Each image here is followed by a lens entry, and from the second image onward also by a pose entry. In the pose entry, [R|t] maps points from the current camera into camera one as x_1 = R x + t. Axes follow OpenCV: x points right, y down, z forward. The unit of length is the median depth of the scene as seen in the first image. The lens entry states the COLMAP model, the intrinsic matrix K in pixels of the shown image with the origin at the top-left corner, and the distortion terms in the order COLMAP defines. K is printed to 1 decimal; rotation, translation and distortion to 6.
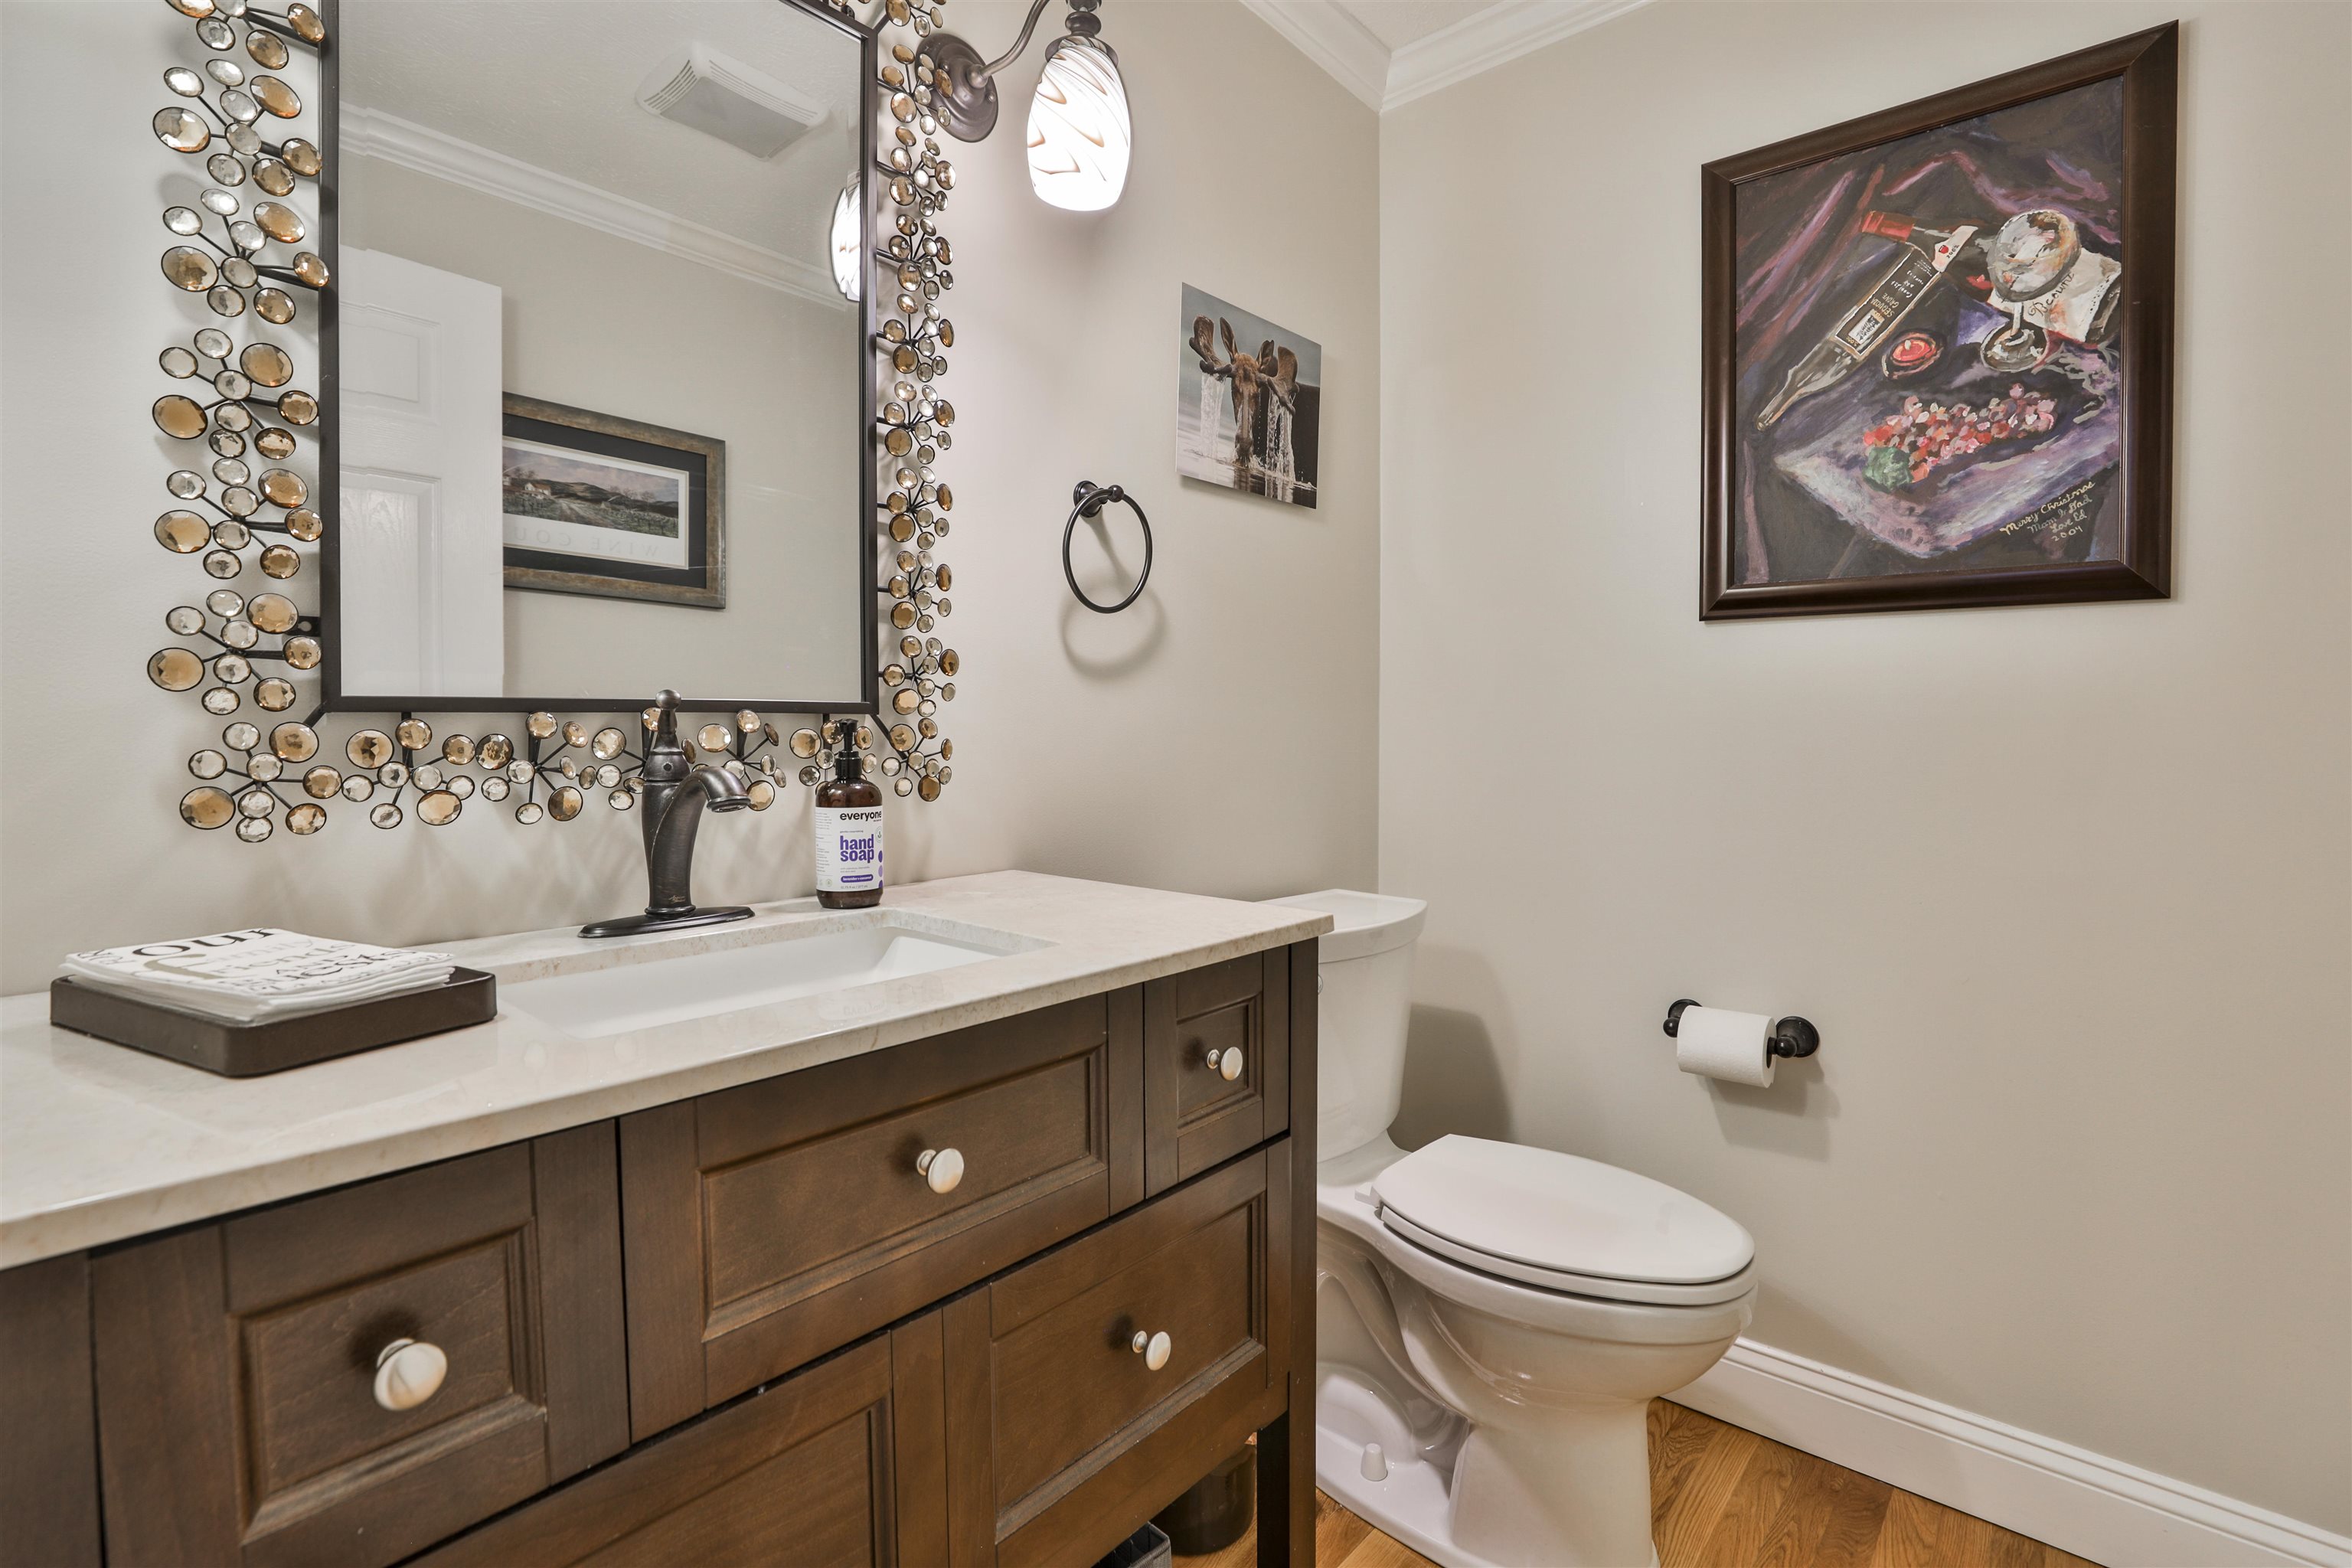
lens RADIAL K [[1122.0, 0, 1197.0], [0, 1122.0, 750.0], [0, 0, 1]] dist [-0.037223, 0.008037]
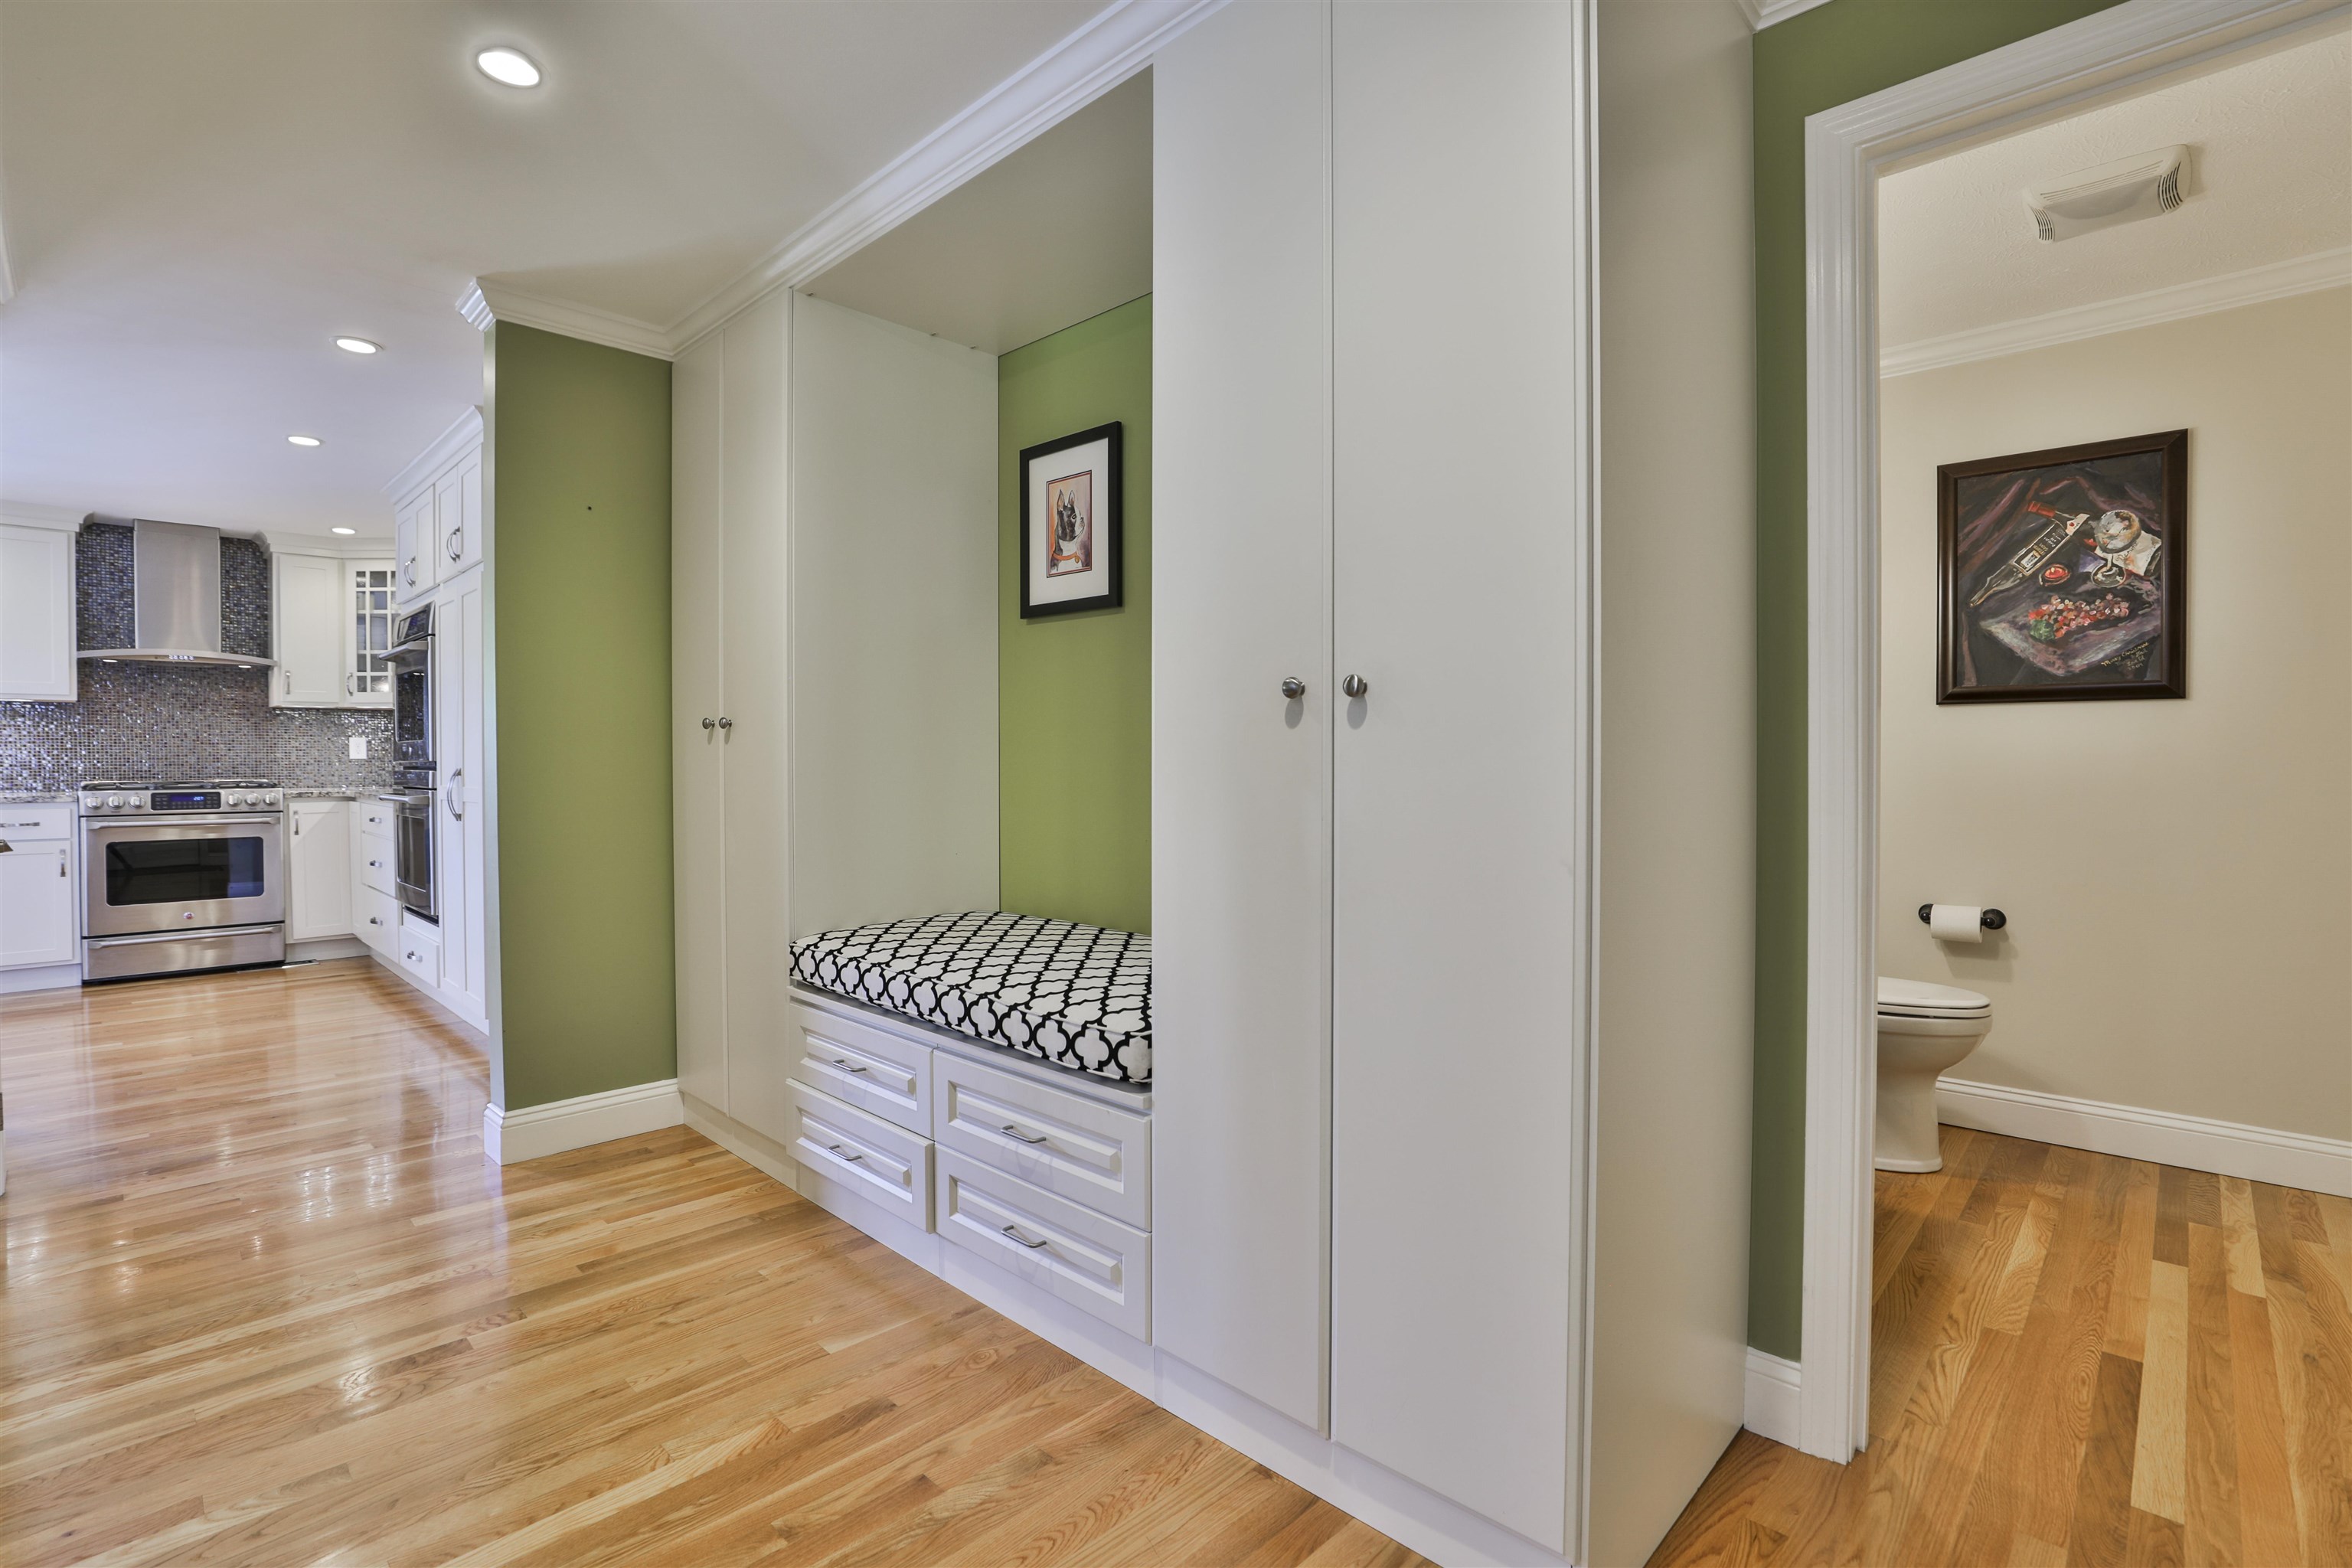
lens RADIAL K [[1122.0, 0, 1174.1], [0, 1122.0, 785.1], [0, 0, 1]] dist [-0.037223, 0.008037]
pose [[0.998496, -0.006603, -0.054428, -0.872087], [0.006525, 0.999977, -0.001619, 0.018835], [0.054438, 0.001261, 0.998516, -1.116365]]
